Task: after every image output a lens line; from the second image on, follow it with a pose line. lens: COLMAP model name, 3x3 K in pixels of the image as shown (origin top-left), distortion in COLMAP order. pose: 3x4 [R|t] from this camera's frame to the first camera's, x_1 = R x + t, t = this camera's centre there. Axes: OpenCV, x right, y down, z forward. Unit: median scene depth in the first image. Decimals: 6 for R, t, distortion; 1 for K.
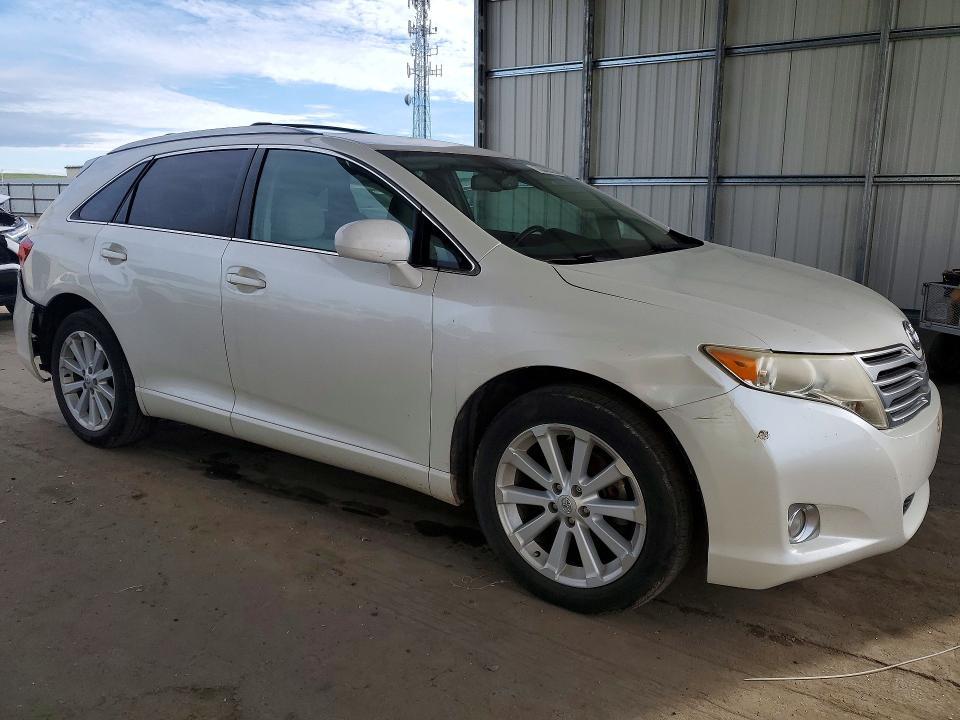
lens RADIAL K [[766.8, 0, 480.0], [0, 766.8, 360.0], [0, 0, 1]] dist [-0.004692, 0.041243]
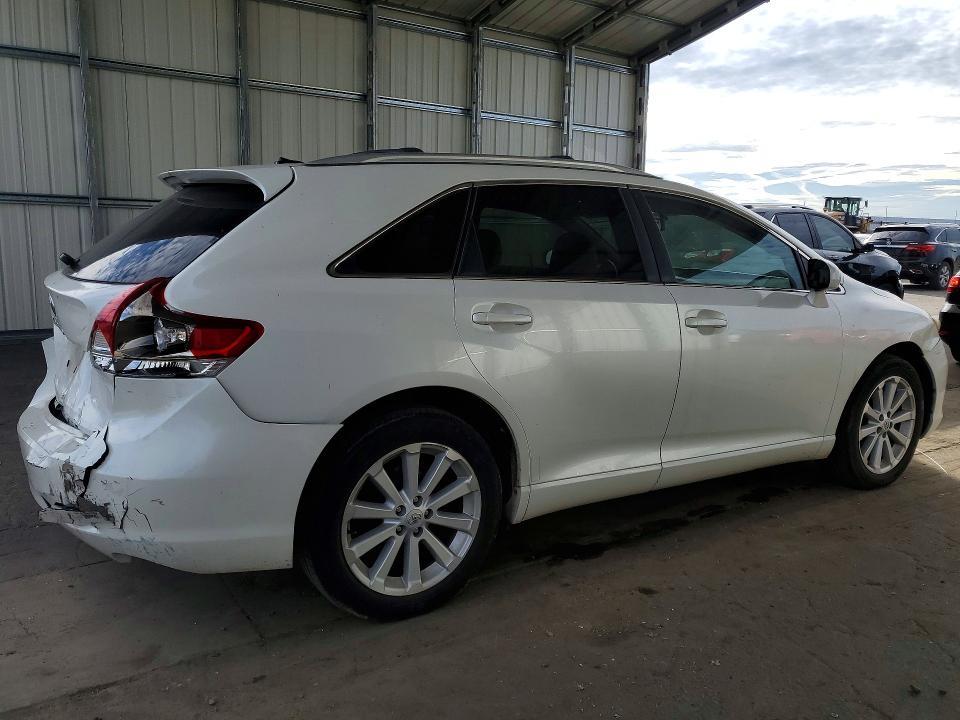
lens RADIAL K [[764.3, 0, 480.0], [0, 764.3, 360.0], [0, 0, 1]] dist [-0.000574, -0.003269]
pose [[0.390187, -0.148838, 0.908626, -0.737876], [0.166304, 0.982010, 0.089443, -0.105815], [-0.905592, 0.116209, 0.407919, 0.470642]]
